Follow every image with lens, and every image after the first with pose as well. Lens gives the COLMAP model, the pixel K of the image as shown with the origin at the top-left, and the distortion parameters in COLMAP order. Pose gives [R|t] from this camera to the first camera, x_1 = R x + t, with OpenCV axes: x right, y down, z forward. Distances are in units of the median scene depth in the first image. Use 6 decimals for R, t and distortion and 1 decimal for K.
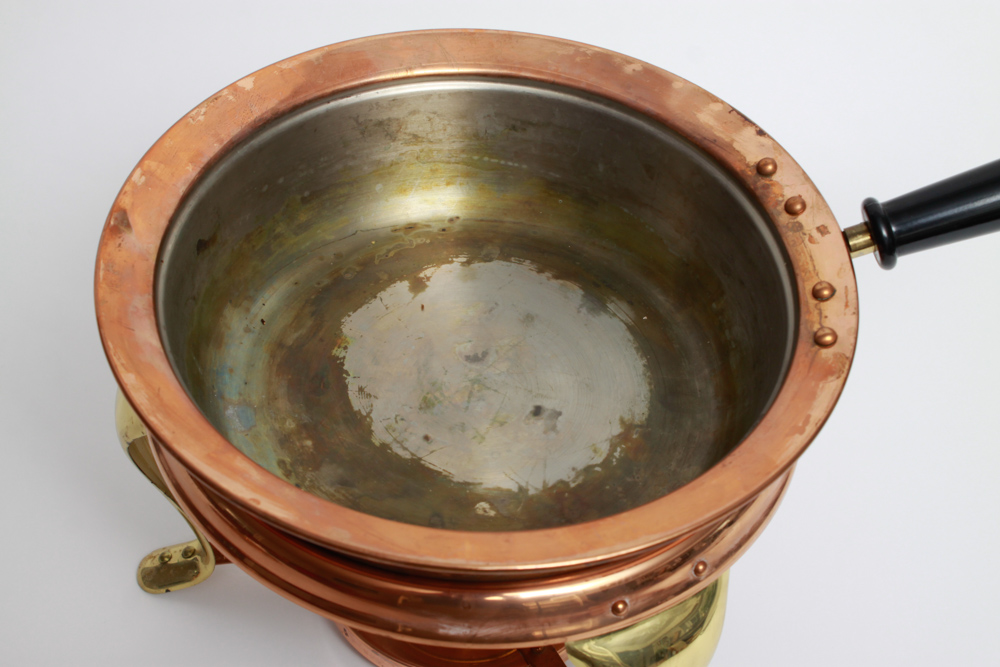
lens RADIAL K [[1720.1, 0, 500.0], [0, 1720.1, 333.5], [0, 0, 1]] dist [0.022457, 0.080233]
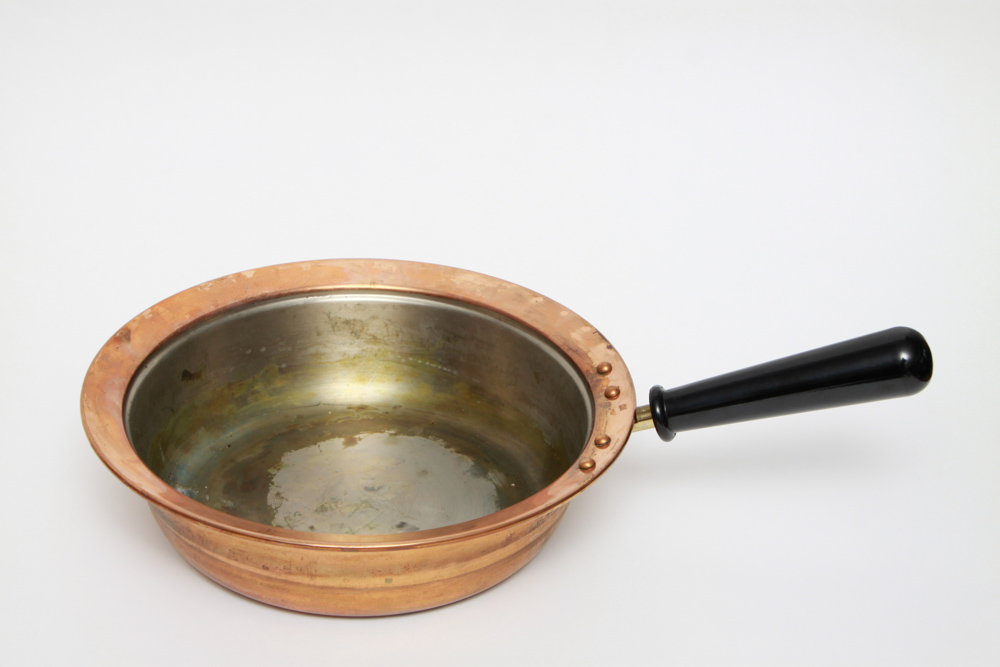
lens RADIAL K [[2225.3, 0, 500.0], [0, 2225.3, 333.5], [0, 0, 1]] dist [0.046097, 0.024241]
pose [[0.967724, 0.106410, -0.228446, 0.440976], [-0.170156, 0.944554, -0.280829, 0.350827], [0.185896, 0.310637, 0.932174, -0.575642]]
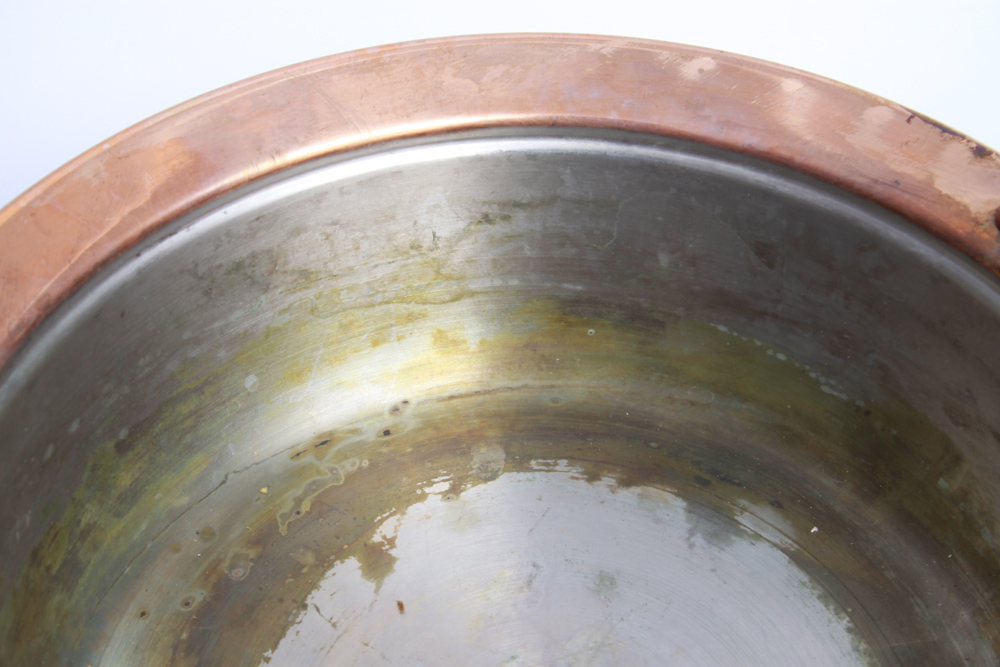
lens RADIAL K [[2344.4, 0, 500.0], [0, 2344.4, 333.5], [0, 0, 1]] dist [0.045707, 0.403004]
pose [[0.966860, -0.207991, 0.148056, -0.102784], [0.201954, 0.977857, 0.054874, -0.126947], [-0.156191, -0.023155, 0.987455, 0.307869]]
